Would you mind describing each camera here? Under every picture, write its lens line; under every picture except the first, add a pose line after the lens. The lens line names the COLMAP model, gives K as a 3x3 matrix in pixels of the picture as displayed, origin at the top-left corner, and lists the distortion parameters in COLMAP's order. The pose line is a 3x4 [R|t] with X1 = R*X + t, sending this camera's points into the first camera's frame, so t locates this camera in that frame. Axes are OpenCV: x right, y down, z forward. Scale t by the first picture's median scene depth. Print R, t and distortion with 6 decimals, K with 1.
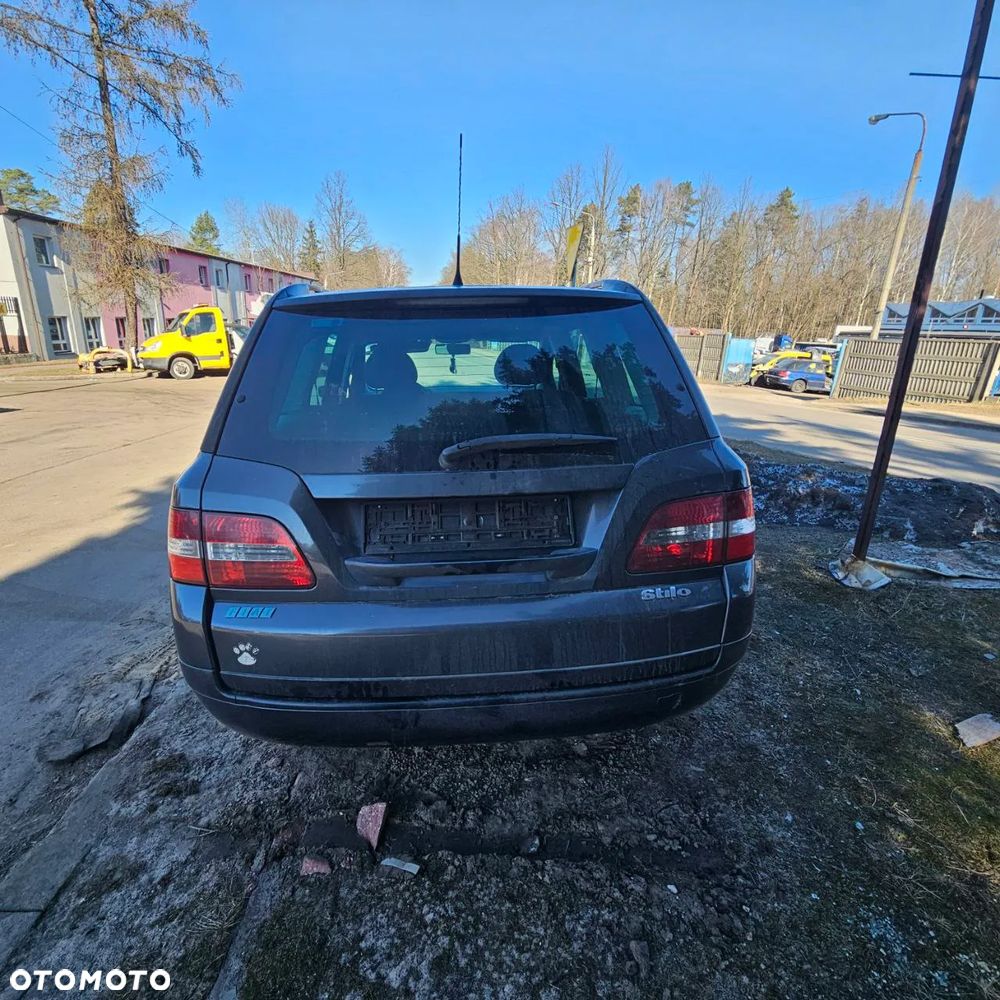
lens RADIAL K [[552.5, 0, 481.7], [0, 552.5, 505.5], [0, 0, 1]] dist [-0.007078, 0.002076]
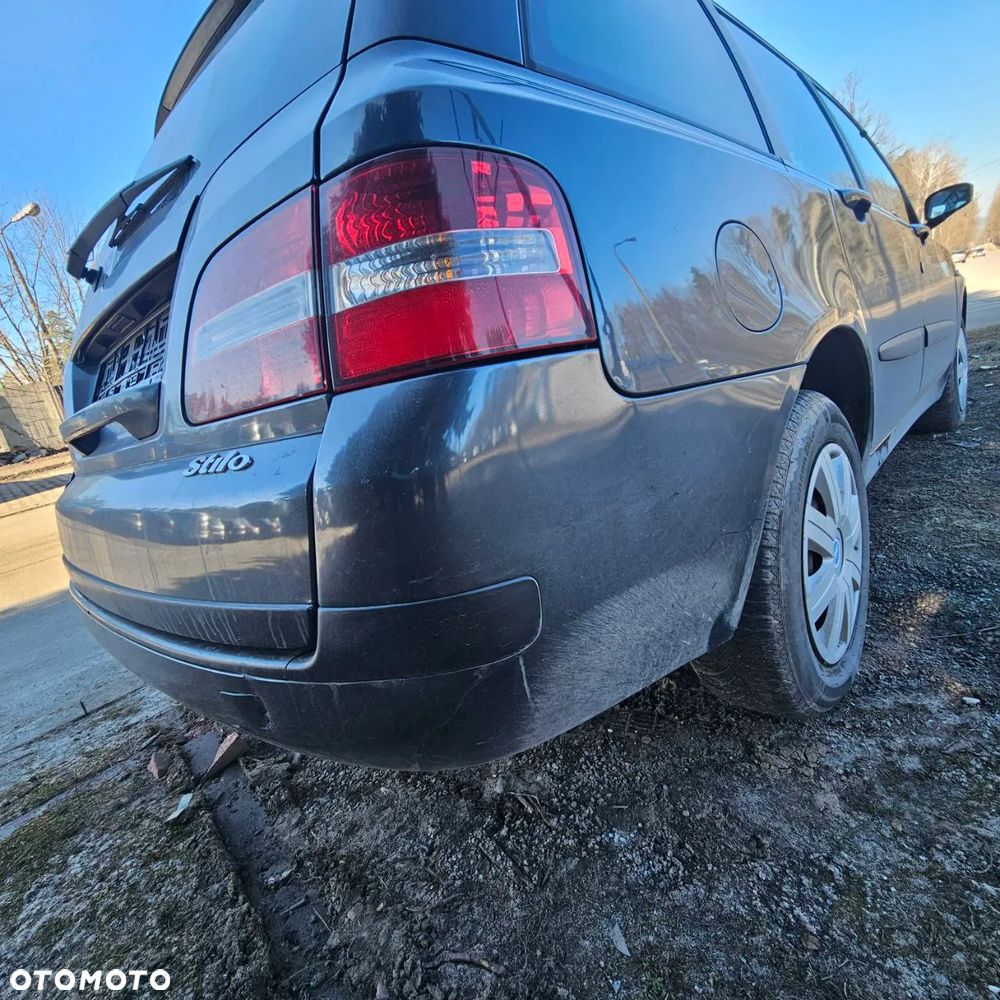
lens RADIAL K [[552.5, 0, 479.3], [0, 552.5, 504.0], [0, 0, 1]] dist [-0.007078, 0.002076]
pose [[0.663764, 0.037903, -0.746981, 0.595563], [-0.003189, 0.998849, 0.047849, 0.124675], [0.747935, -0.029378, 0.663121, 0.632497]]
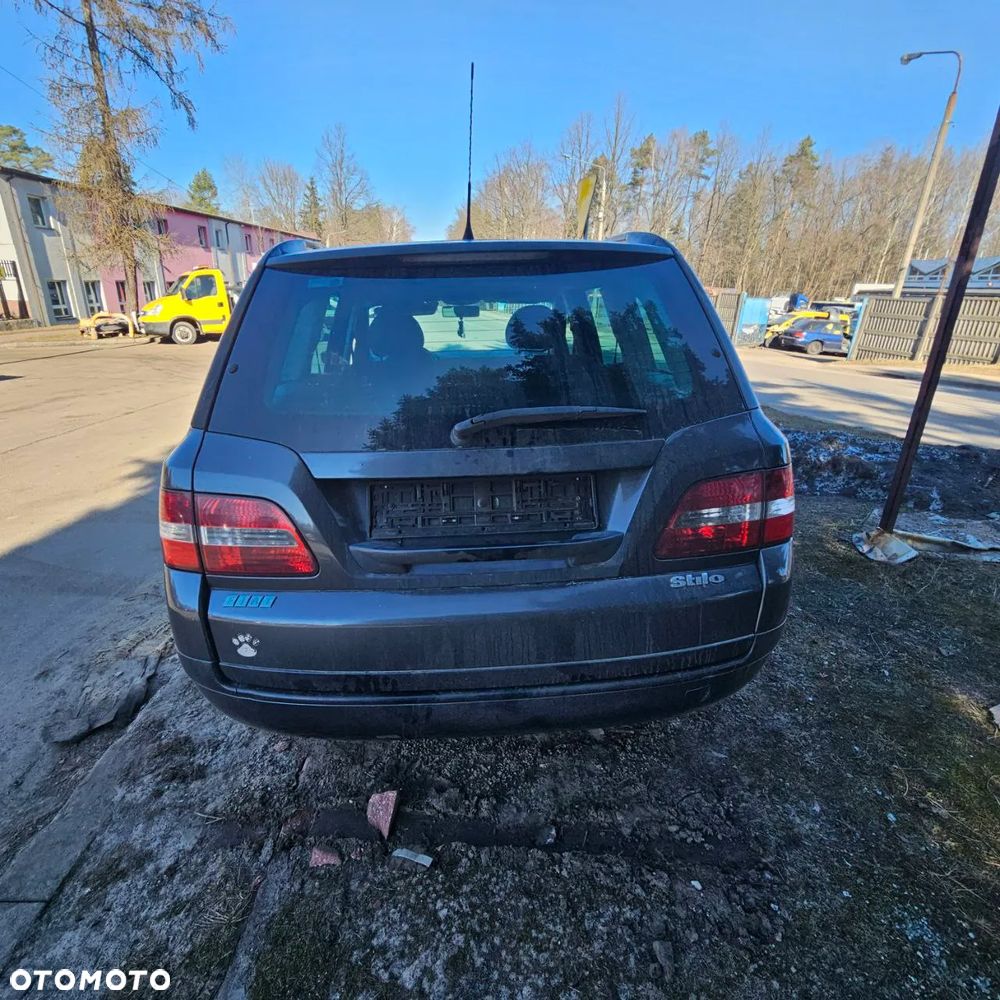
lens RADIAL K [[552.5, 0, 480.4], [0, 552.5, 506.2], [0, 0, 1]] dist [-0.007078, 0.002076]
pose [[0.999893, -0.002046, -0.014479, -0.010536], [0.002964, 0.997968, 0.063643, -0.017393], [0.014319, -0.063679, 0.997868, 0.060544]]
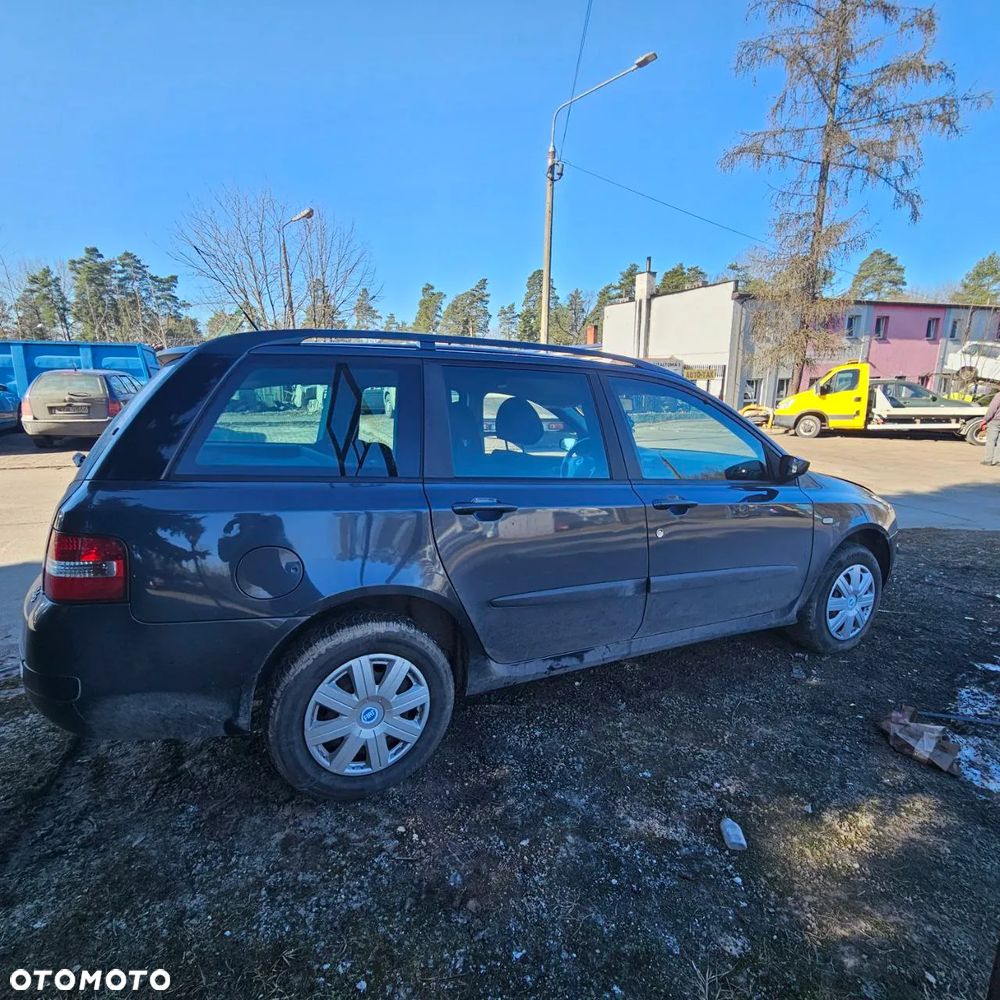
lens RADIAL K [[552.5, 0, 479.3], [0, 552.5, 503.2], [0, 0, 1]] dist [-0.007078, 0.002076]
pose [[0.386006, 0.168891, -0.906904, 1.303375], [-0.263967, 0.962213, 0.066839, -0.270513], [0.883924, 0.213592, 0.416002, 0.964875]]
